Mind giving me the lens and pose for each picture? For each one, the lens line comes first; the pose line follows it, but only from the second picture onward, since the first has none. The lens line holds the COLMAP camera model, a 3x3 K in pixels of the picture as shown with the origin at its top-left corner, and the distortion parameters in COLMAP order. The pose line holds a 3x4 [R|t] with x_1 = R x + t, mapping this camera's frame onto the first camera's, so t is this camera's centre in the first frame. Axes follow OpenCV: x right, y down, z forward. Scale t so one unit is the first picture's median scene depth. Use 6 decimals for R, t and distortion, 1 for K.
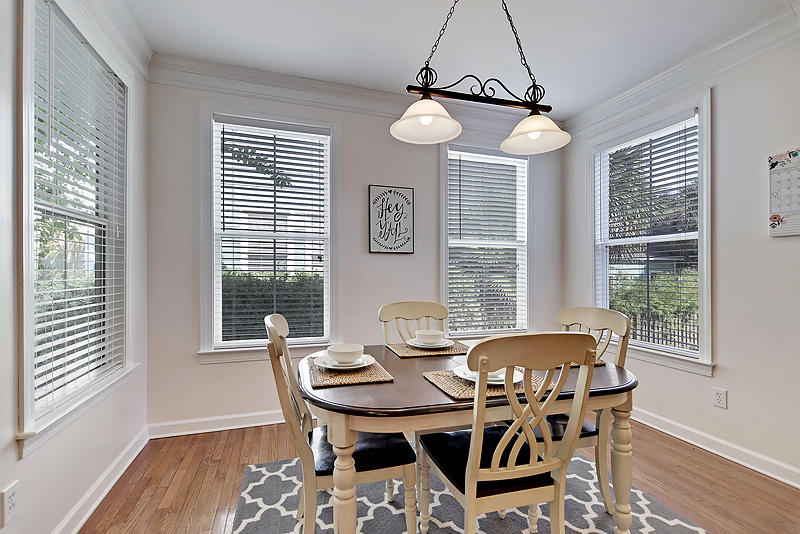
lens RADIAL K [[362.9, 0, 400.0], [0, 362.9, 267.0], [0, 0, 1]] dist [0.035374, -0.014450]
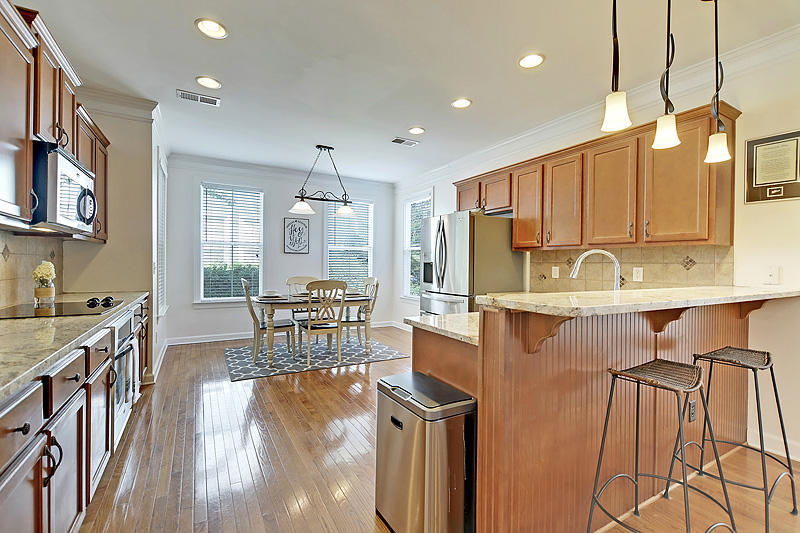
lens RADIAL K [[362.9, 0, 400.0], [0, 362.9, 266.5], [0, 0, 1]] dist [0.035374, -0.014450]
pose [[0.980802, 0.002756, 0.194986, 0.150044], [-0.006187, 0.999837, 0.016990, -0.002997], [-0.194908, -0.017871, 0.980659, -1.090405]]
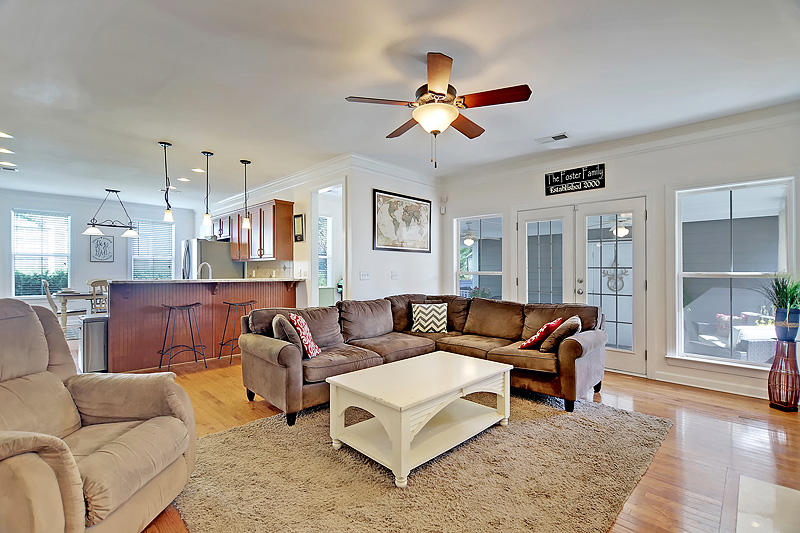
lens RADIAL K [[362.9, 0, 400.0], [0, 362.9, 266.5], [0, 0, 1]] dist [0.035374, -0.014450]
pose [[0.892557, -0.003754, 0.450918, 0.739530], [0.002997, 0.999993, 0.002393, -0.003201], [-0.450924, -0.000784, 0.892562, -2.483517]]
